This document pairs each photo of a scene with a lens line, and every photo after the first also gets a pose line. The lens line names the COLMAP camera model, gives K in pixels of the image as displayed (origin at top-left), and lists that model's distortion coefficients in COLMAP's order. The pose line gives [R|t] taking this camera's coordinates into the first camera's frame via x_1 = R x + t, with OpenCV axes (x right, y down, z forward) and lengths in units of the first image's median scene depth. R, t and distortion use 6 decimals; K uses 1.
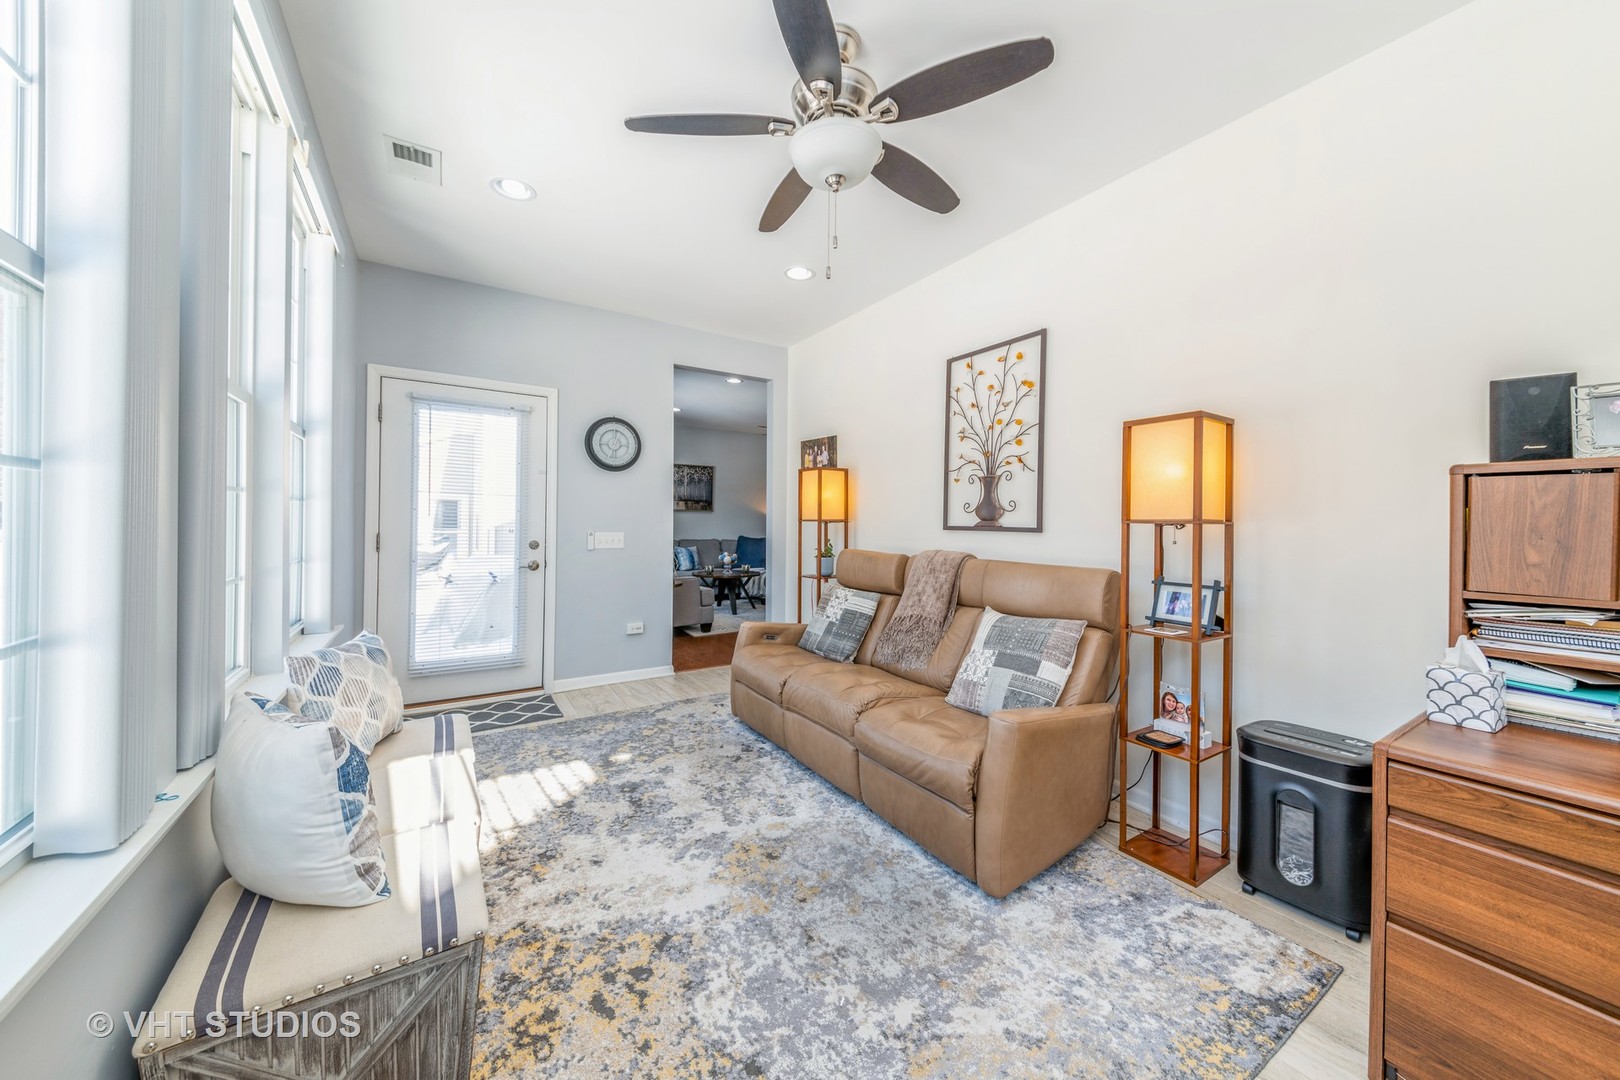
lens RADIAL K [[560.3, 0, 811.2], [0, 560.3, 537.4], [0, 0, 1]] dist [0.020100, -0.012179]
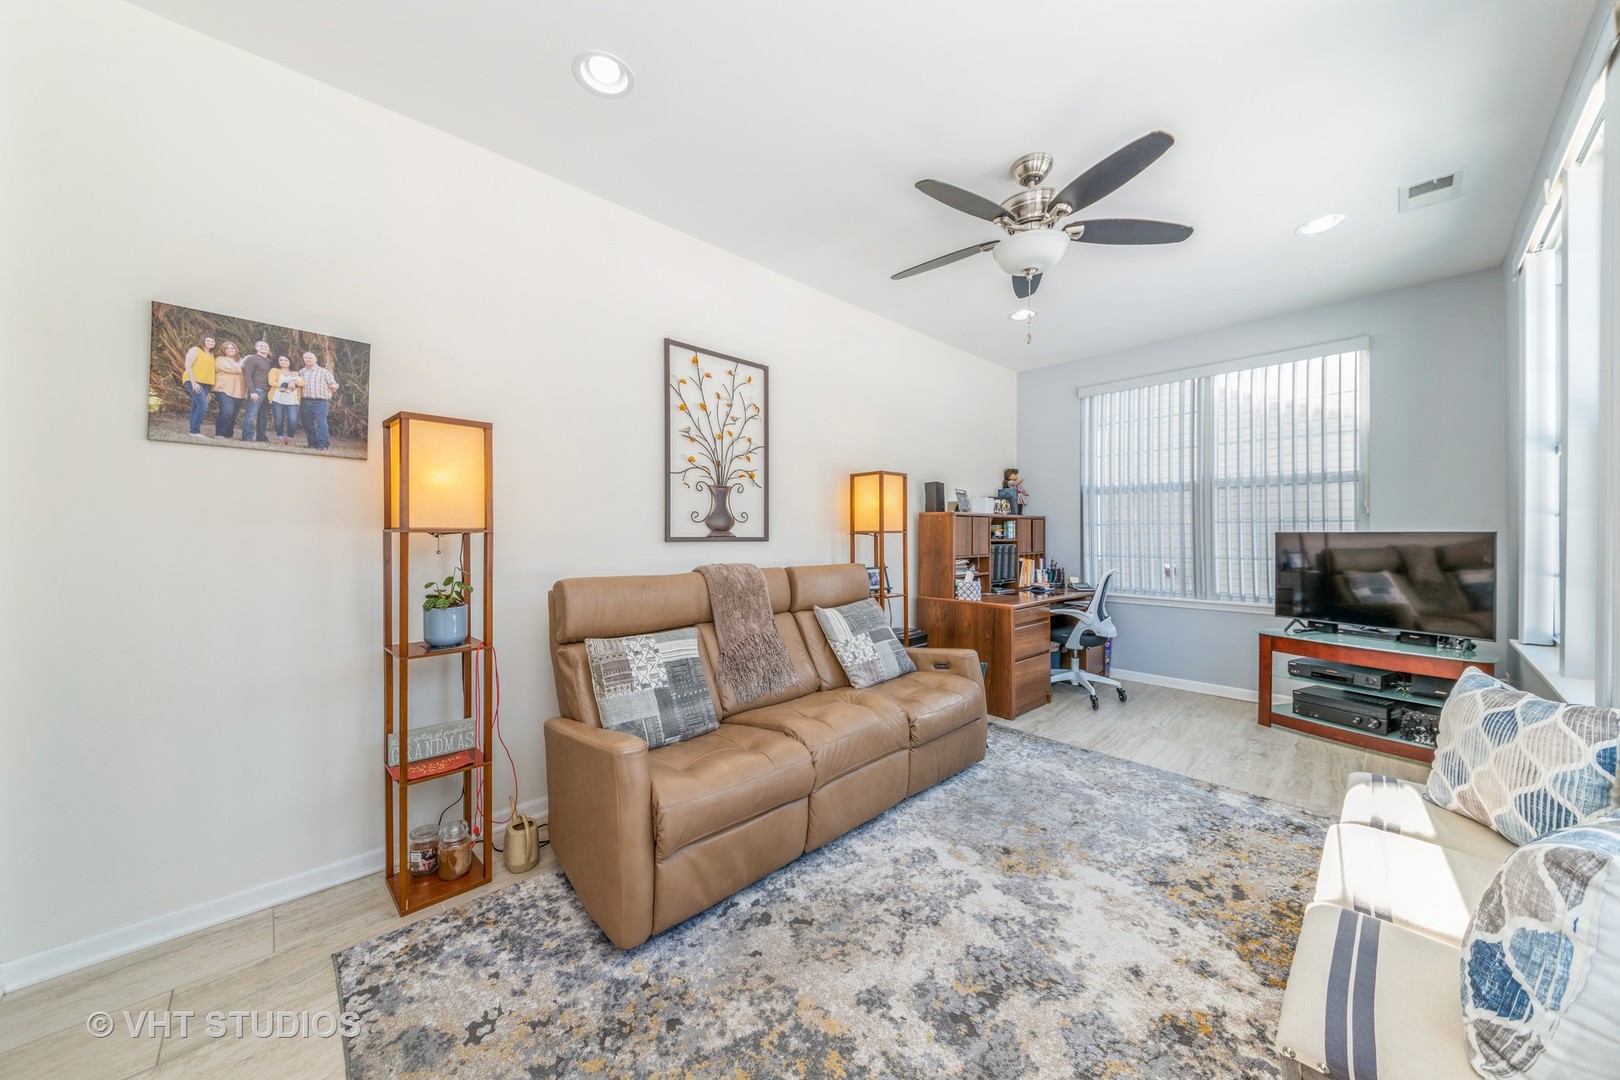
lens RADIAL K [[562.5, 0, 825.9], [0, 562.5, 544.1], [0, 0, 1]] dist [0.045154, -0.020995]
pose [[-0.196960, -0.028524, 0.979997, -0.744649], [0.023232, 0.999160, 0.033750, -0.038787], [-0.980136, 0.029415, -0.196132, 1.095053]]
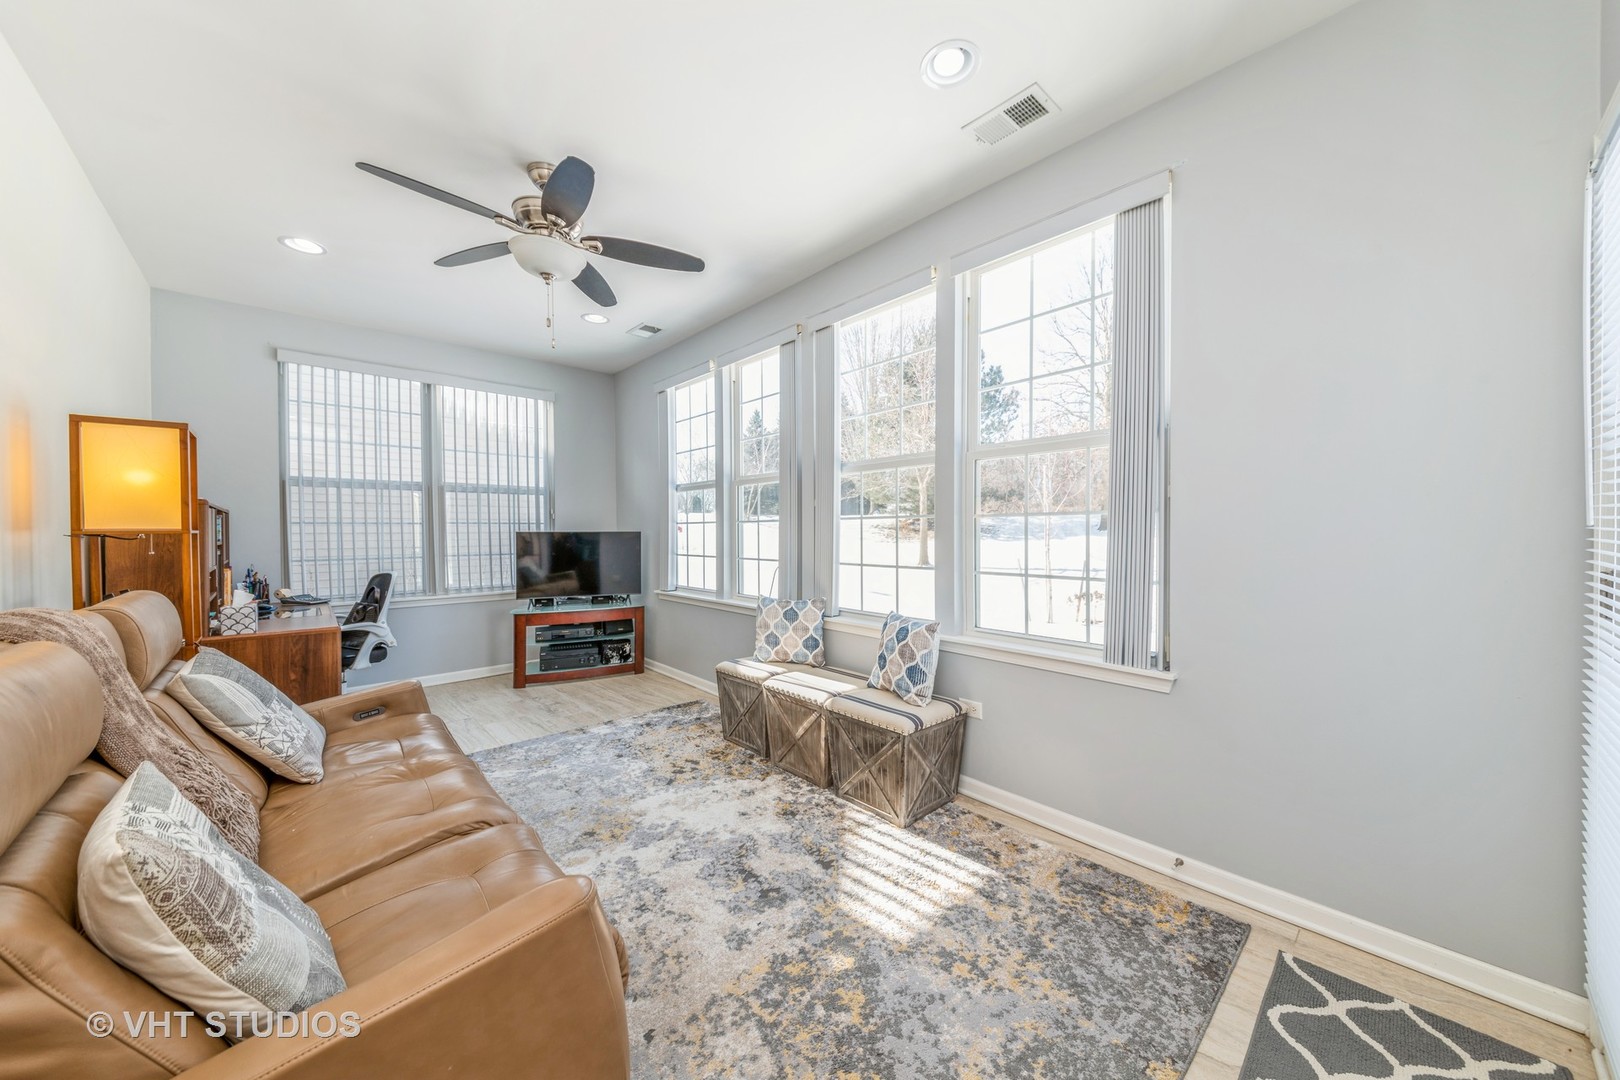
lens RADIAL K [[560.3, 0, 811.2], [0, 560.3, 537.4], [0, 0, 1]] dist [0.020100, -0.012179]
pose [[-0.986204, -0.007751, -0.165351, -0.223619], [-0.012883, 0.999467, 0.029990, -0.039351], [0.165030, 0.031707, -0.985779, 1.540537]]
